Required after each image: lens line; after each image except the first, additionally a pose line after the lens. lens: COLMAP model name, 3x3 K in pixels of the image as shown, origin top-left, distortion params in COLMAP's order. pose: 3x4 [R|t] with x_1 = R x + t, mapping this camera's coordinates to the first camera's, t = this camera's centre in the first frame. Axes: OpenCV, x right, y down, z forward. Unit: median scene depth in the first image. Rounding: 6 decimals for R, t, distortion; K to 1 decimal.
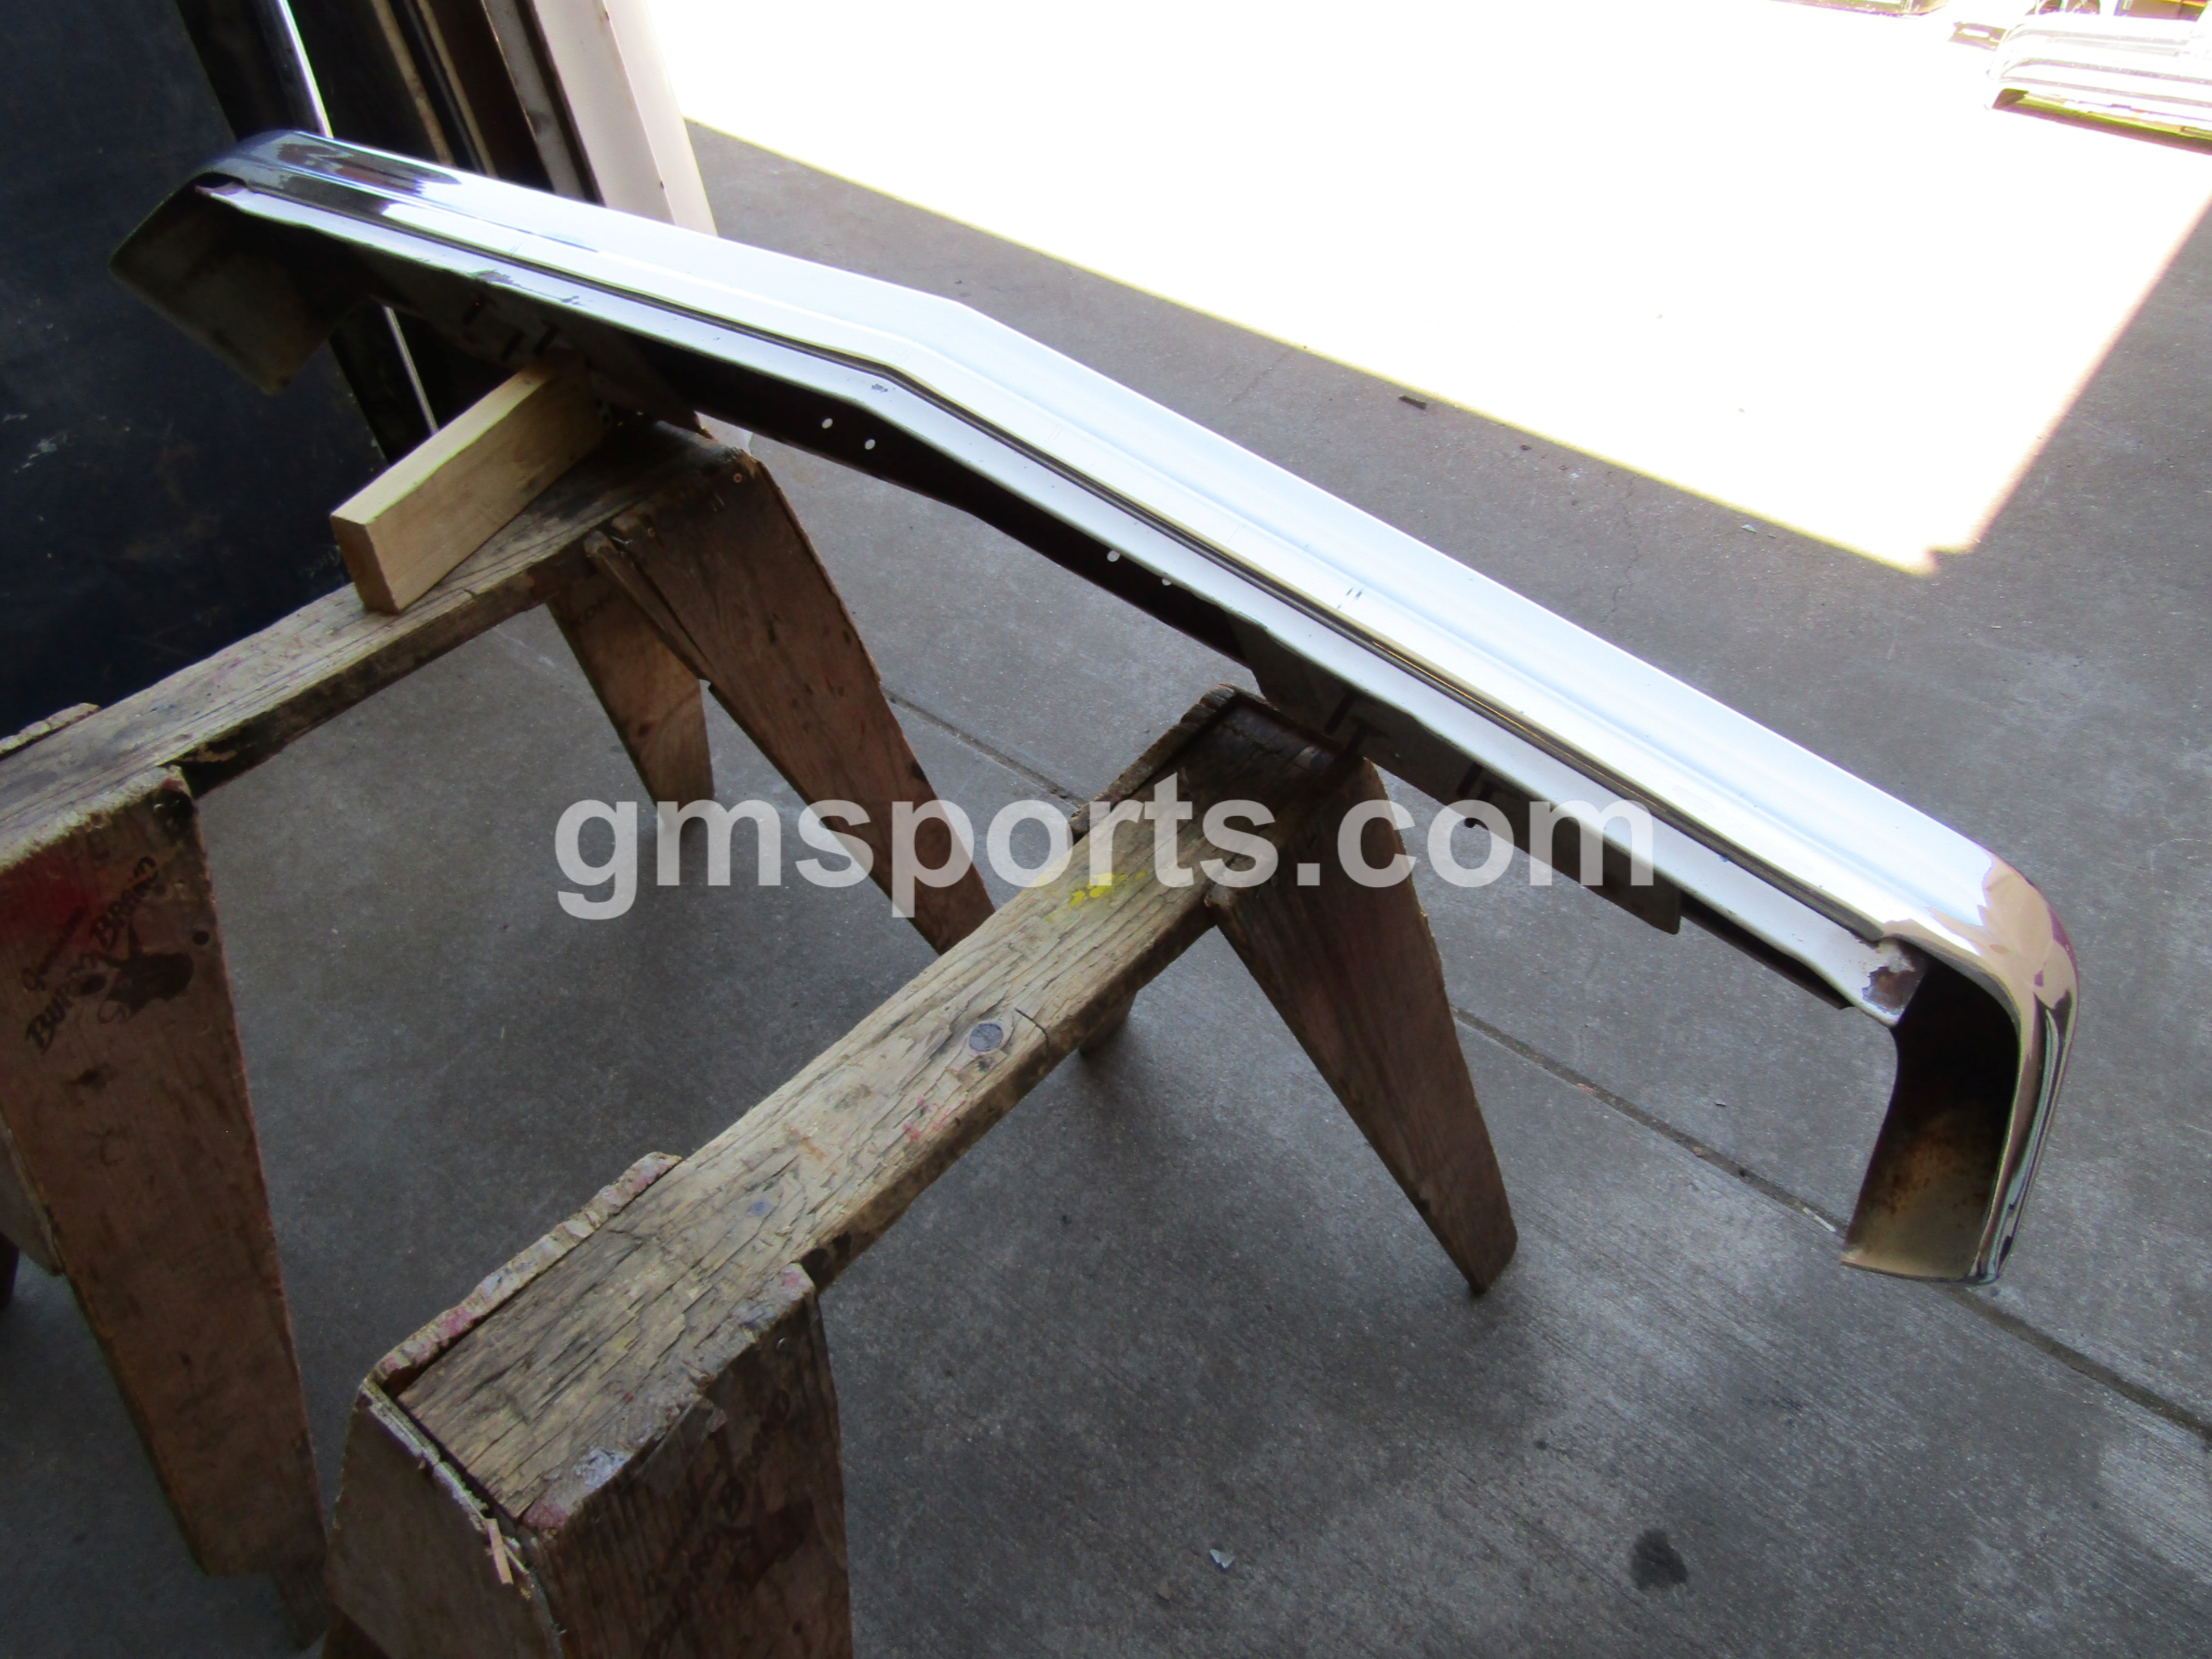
lens RADIAL K [[1568.4, 0, 1097.2], [0, 1568.4, 837.6], [0, 0, 1]] dist [-0.000978, -0.004104]
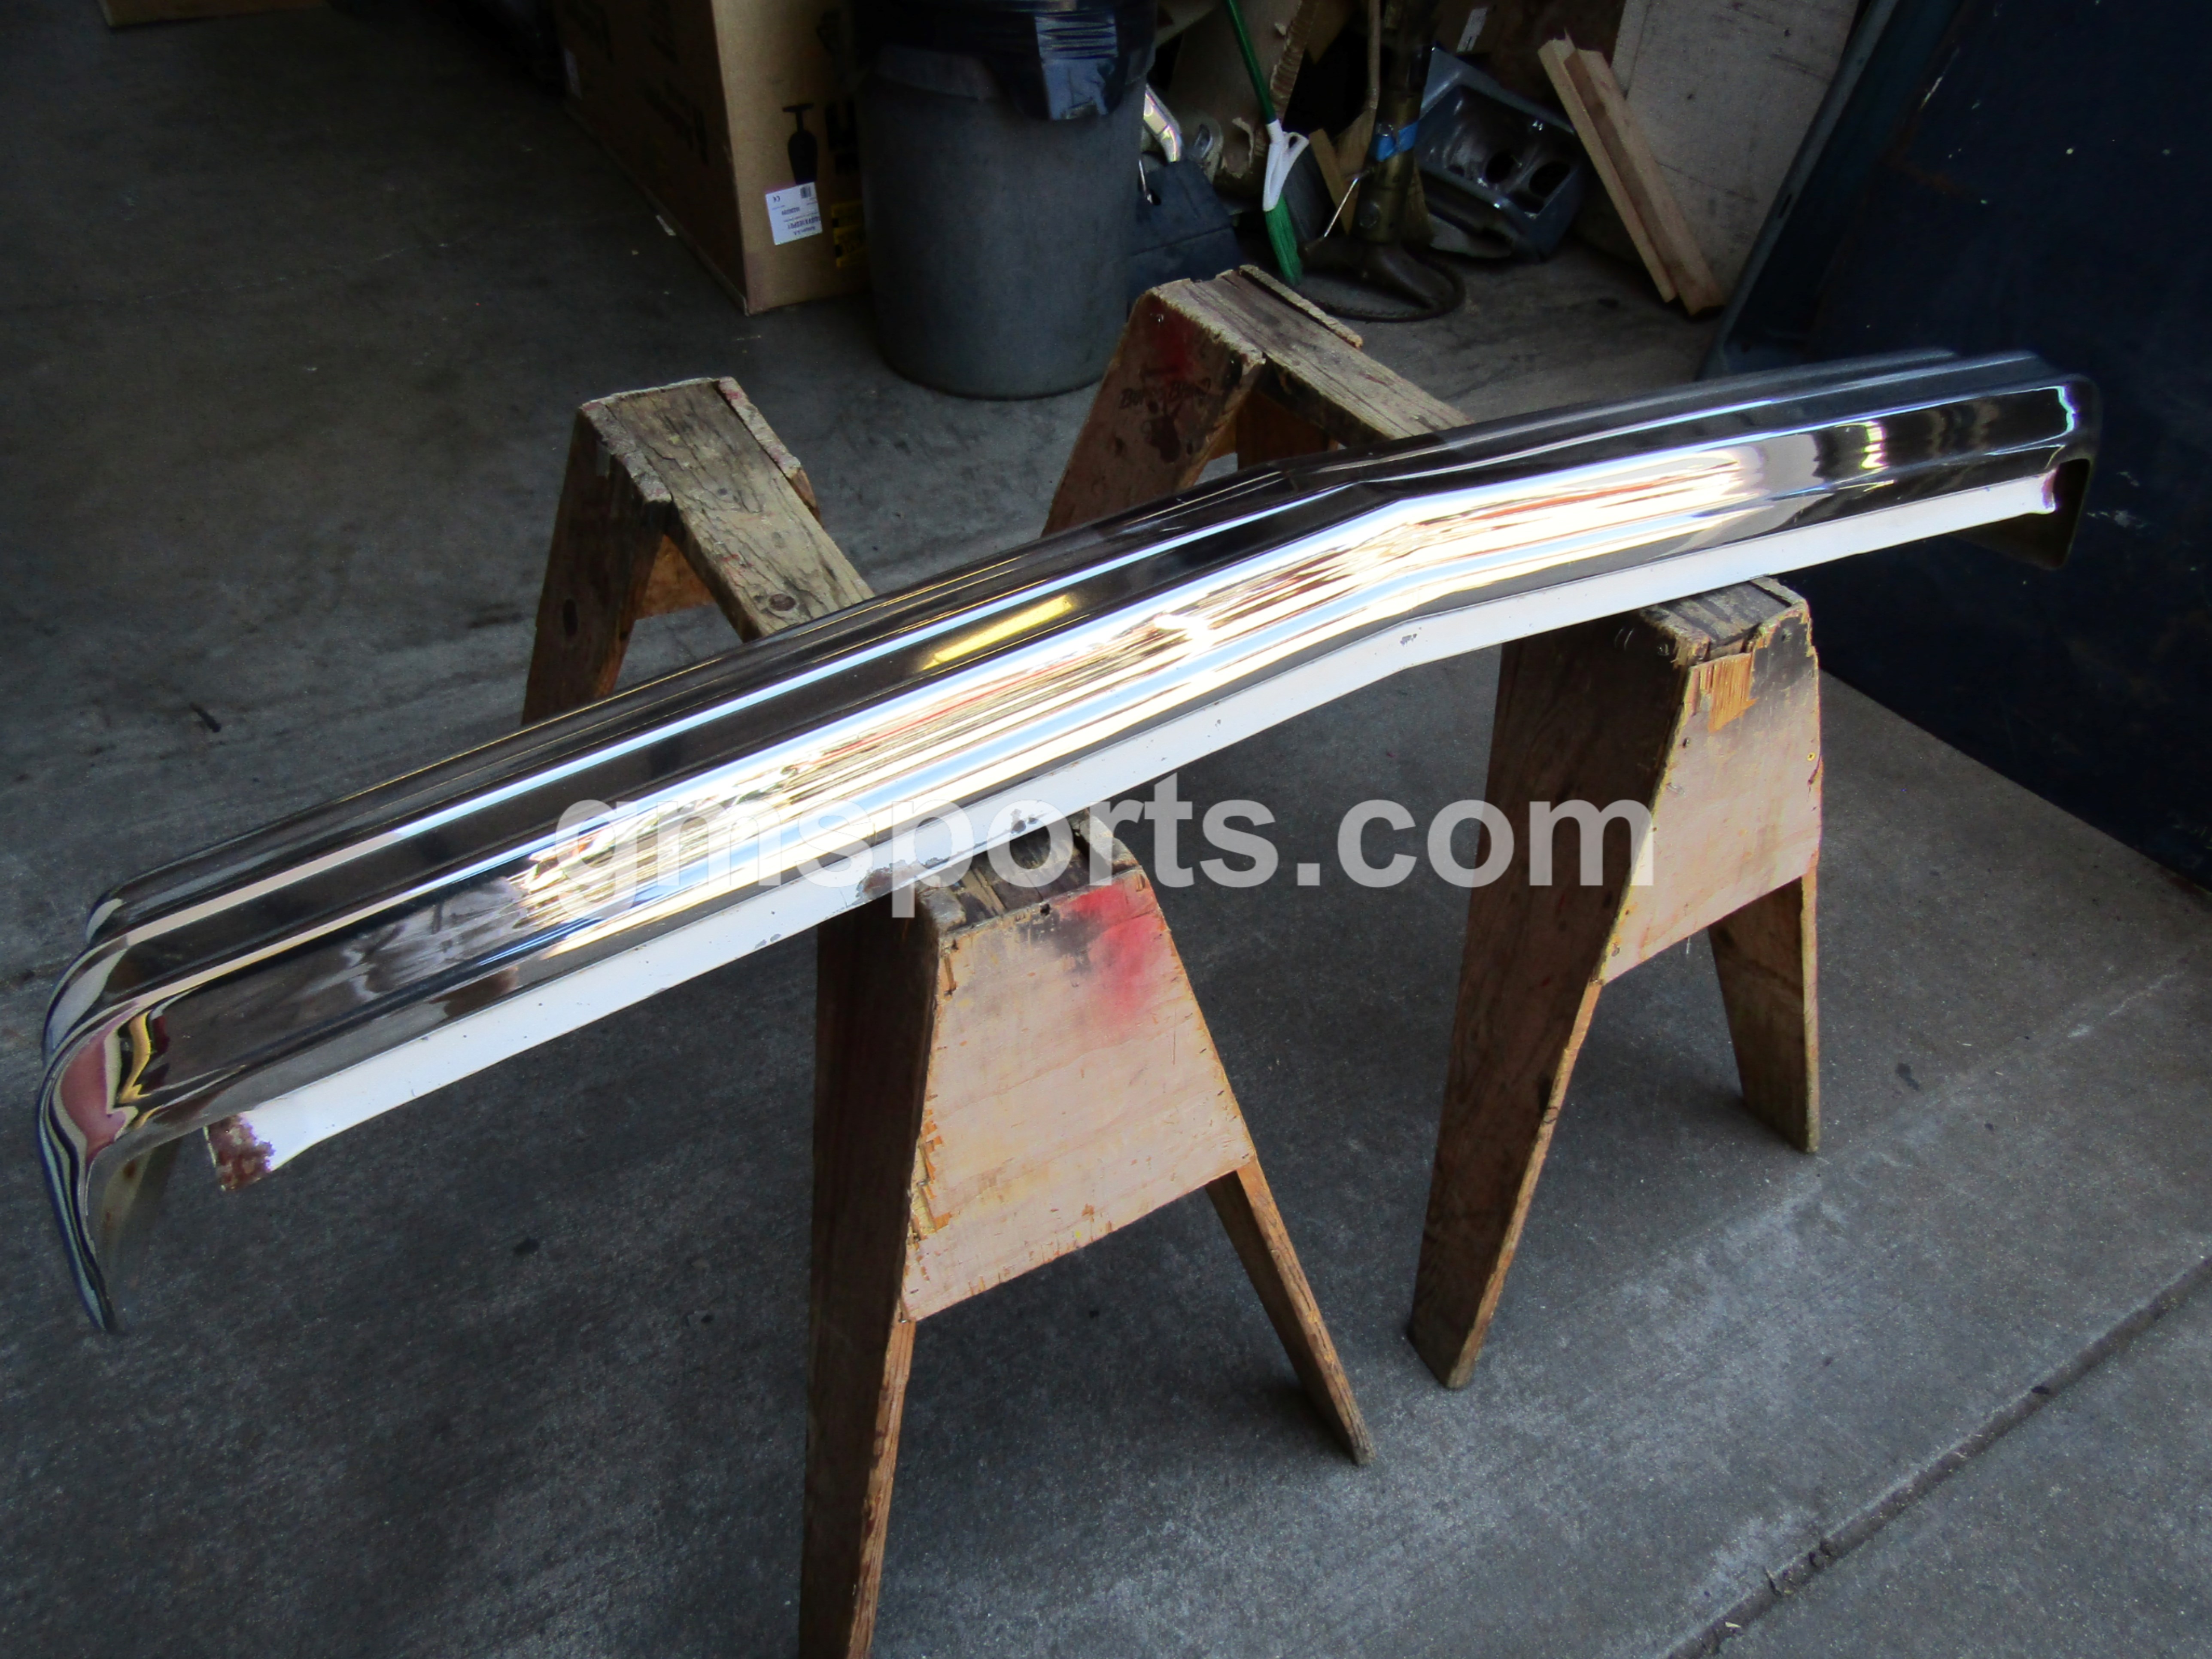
lens RADIAL K [[1592.0, 0, 1114.0], [0, 1592.0, 829.1], [0, 0, 1]] dist [-0.006520, -0.000753]
pose [[-0.350253, 0.589696, -0.727723, 0.540323], [-0.683250, 0.370593, 0.629151, -0.506660], [0.640697, 0.717579, 0.273109, 0.616633]]
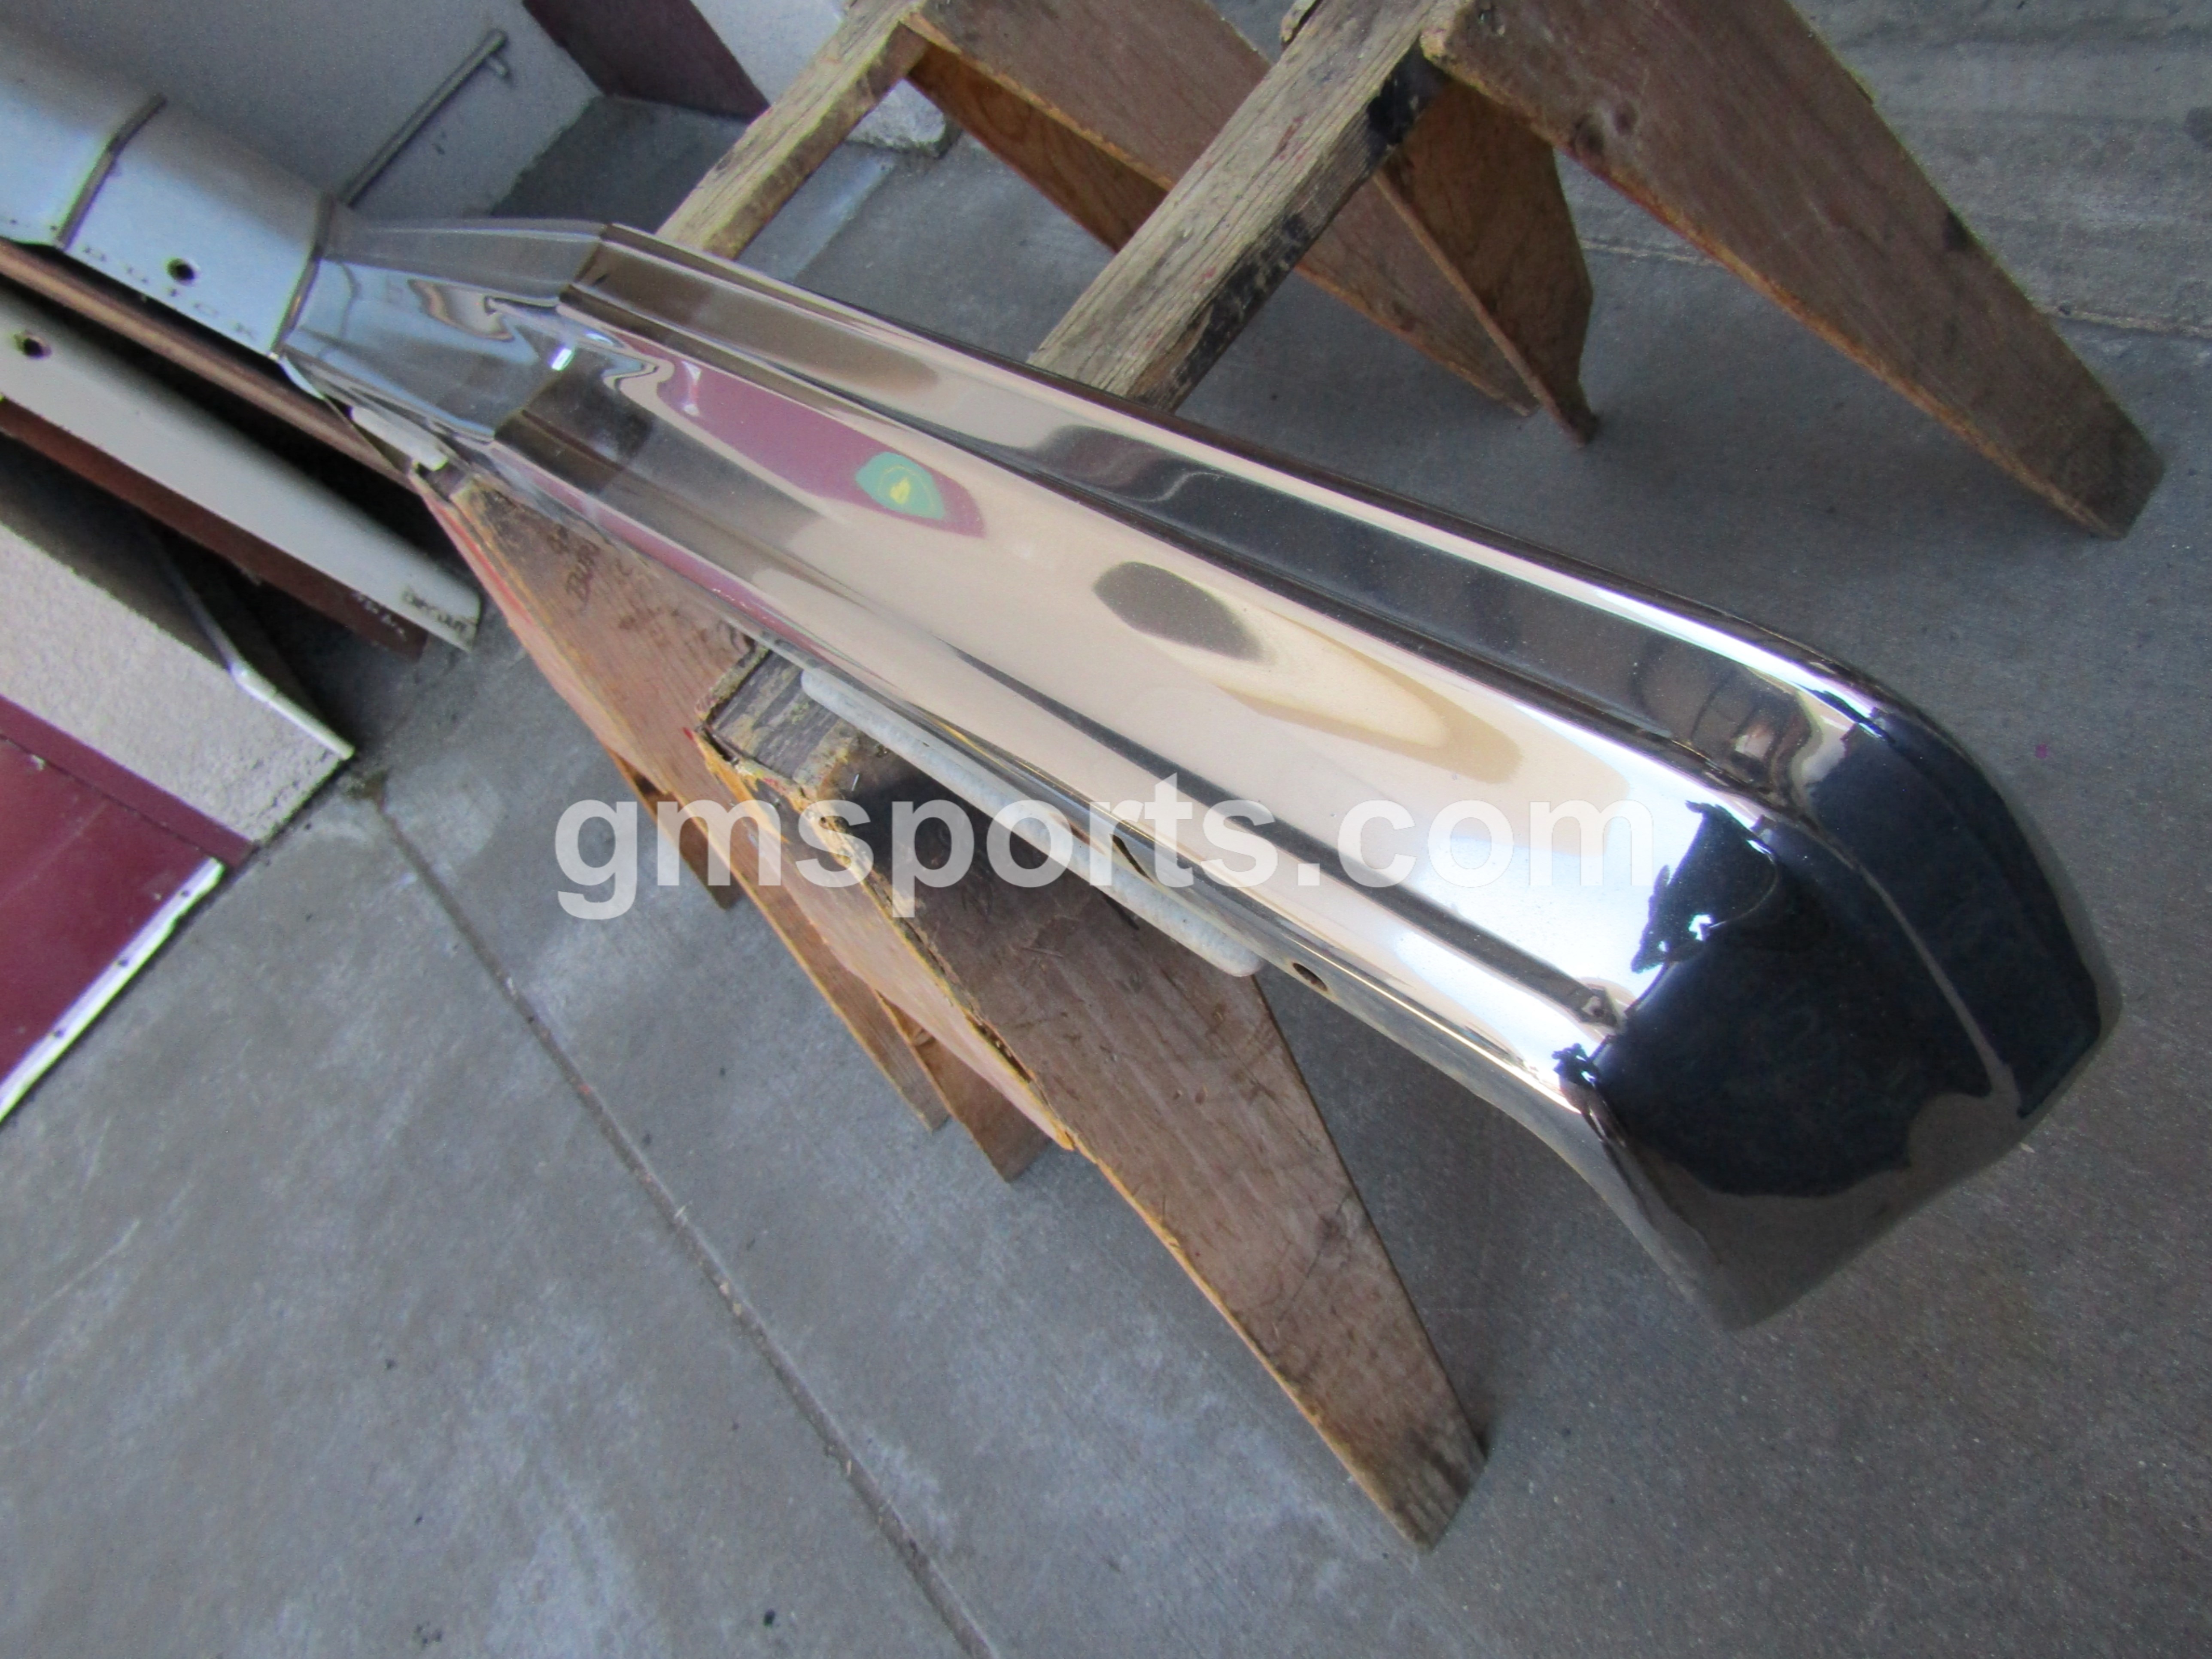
lens RADIAL K [[1589.1, 0, 1088.4], [0, 1589.1, 834.3], [0, 0, 1]] dist [0.003554, -0.003367]
pose [[-0.865319, 0.158916, 0.475362, -0.623498], [0.443606, -0.198661, 0.873926, -0.713125], [0.233316, 0.967099, 0.101409, 0.980770]]
